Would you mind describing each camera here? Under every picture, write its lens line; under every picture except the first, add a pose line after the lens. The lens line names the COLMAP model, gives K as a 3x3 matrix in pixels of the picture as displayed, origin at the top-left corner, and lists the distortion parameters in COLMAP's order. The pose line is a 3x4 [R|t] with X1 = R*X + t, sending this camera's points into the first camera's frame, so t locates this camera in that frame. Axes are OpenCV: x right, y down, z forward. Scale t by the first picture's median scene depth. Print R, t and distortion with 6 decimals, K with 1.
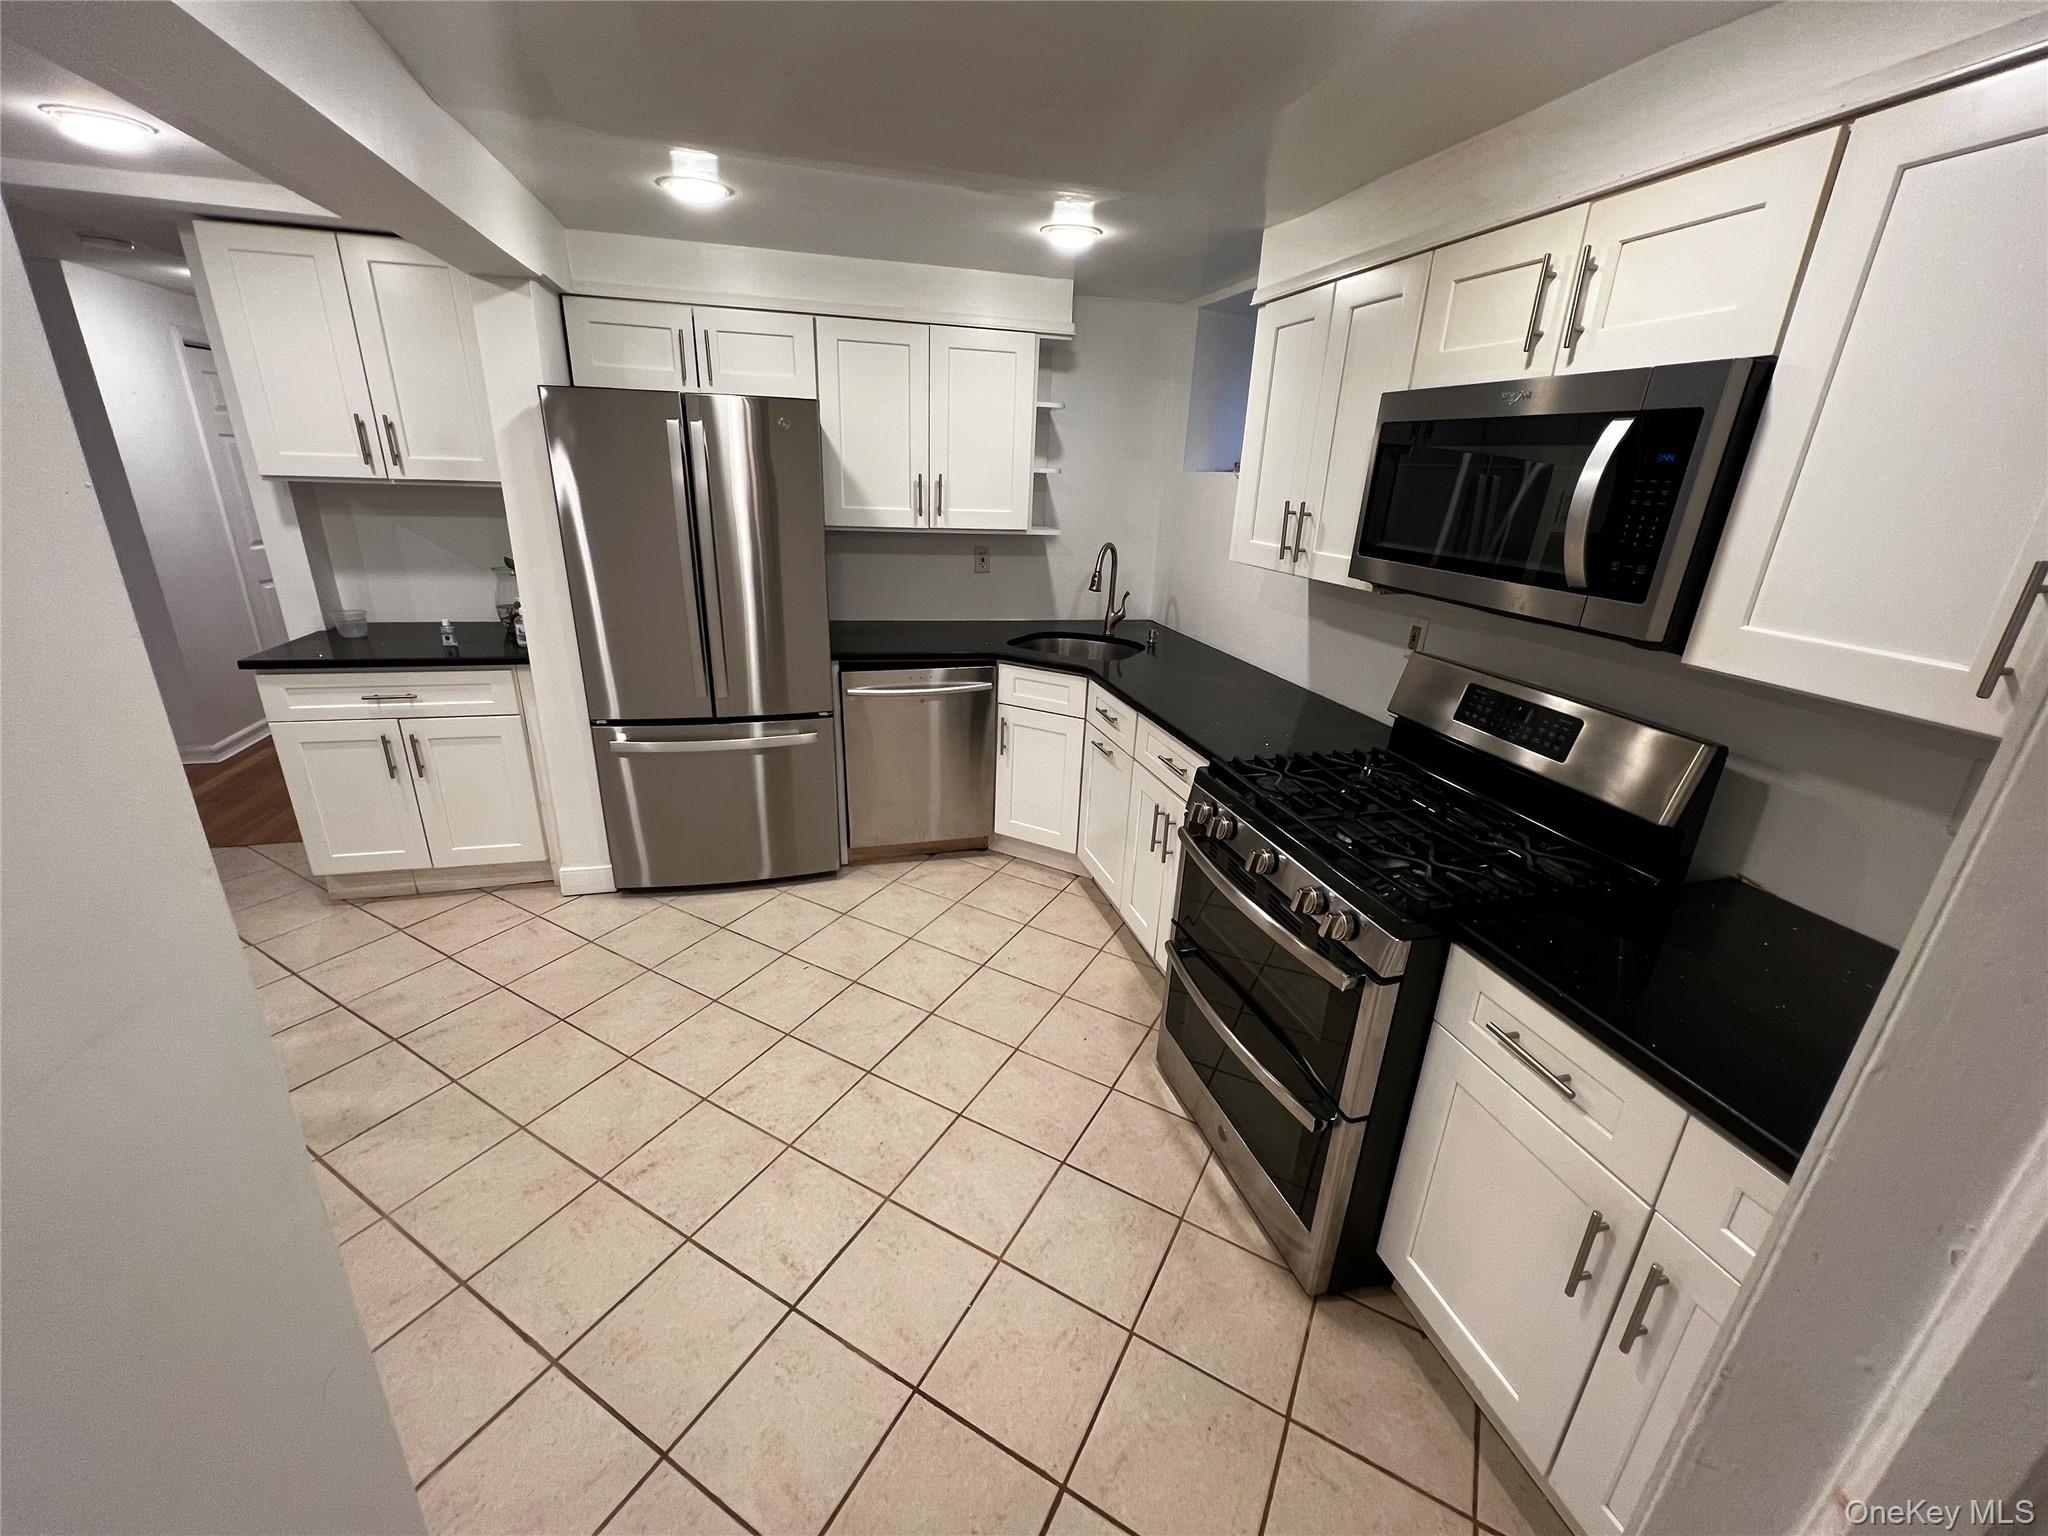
lens RADIAL K [[828.9, 0, 1024.0], [0, 828.9, 768.0], [0, 0, 1]] dist [-0.000583, -0.000263]
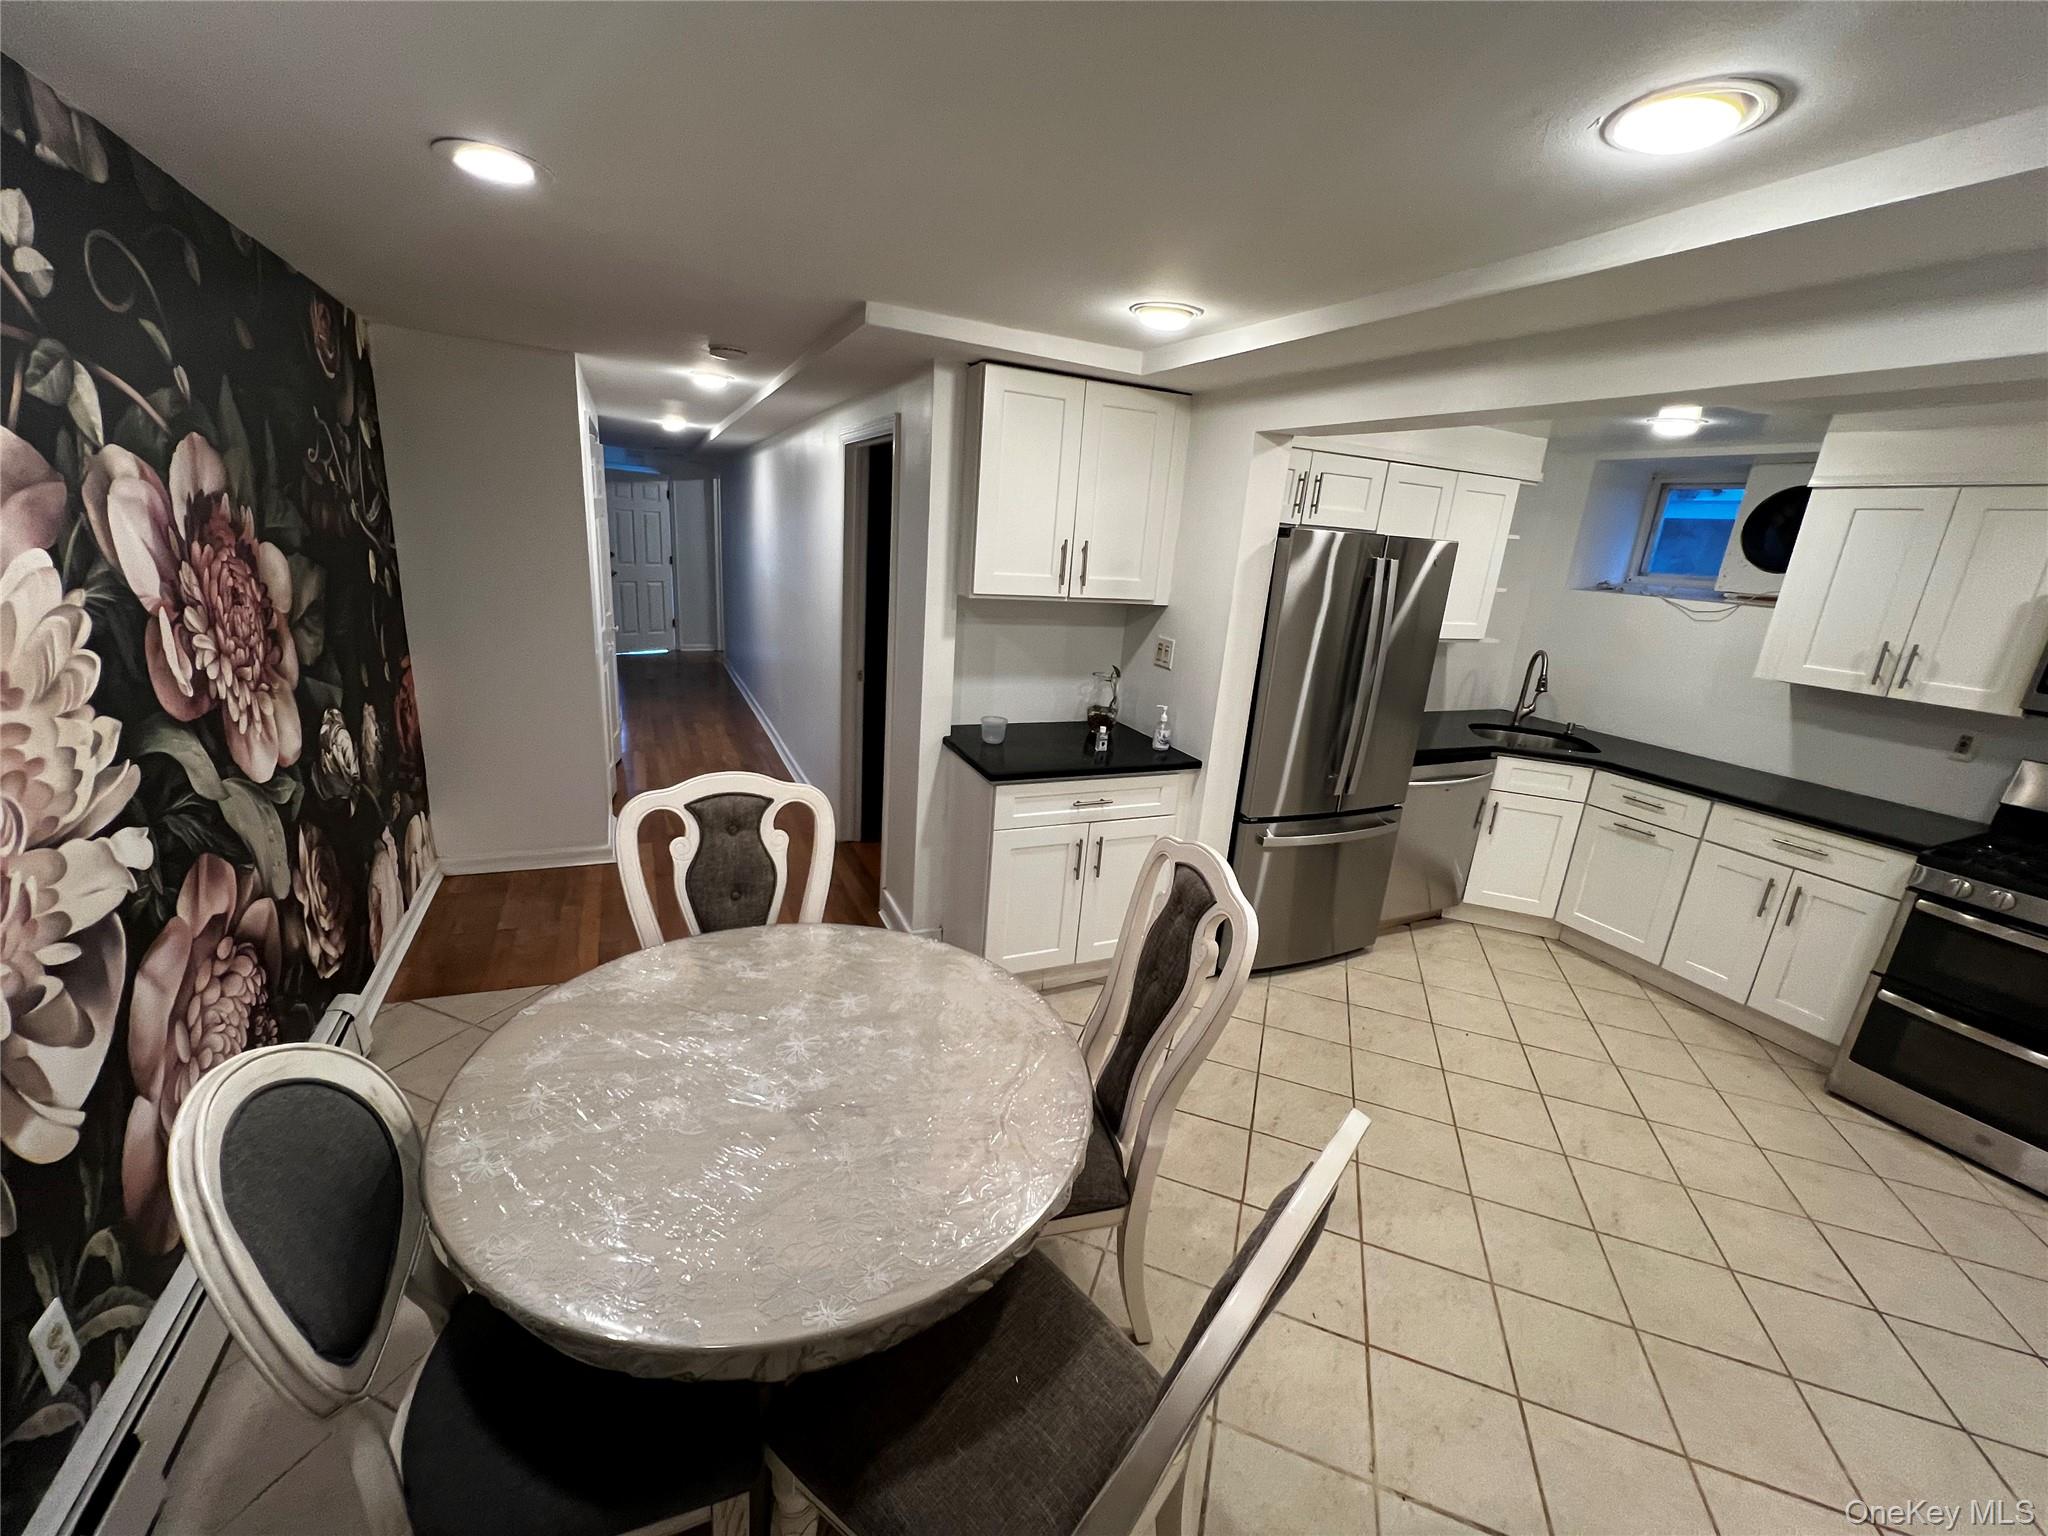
lens RADIAL K [[828.9, 0, 1024.0], [0, 828.9, 768.0], [0, 0, 1]] dist [-0.000583, -0.000263]
pose [[0.985293, -0.013319, 0.170354, -0.996821], [0.020892, 0.998868, -0.042737, -0.084163], [-0.169591, 0.045668, 0.984456, -0.026972]]
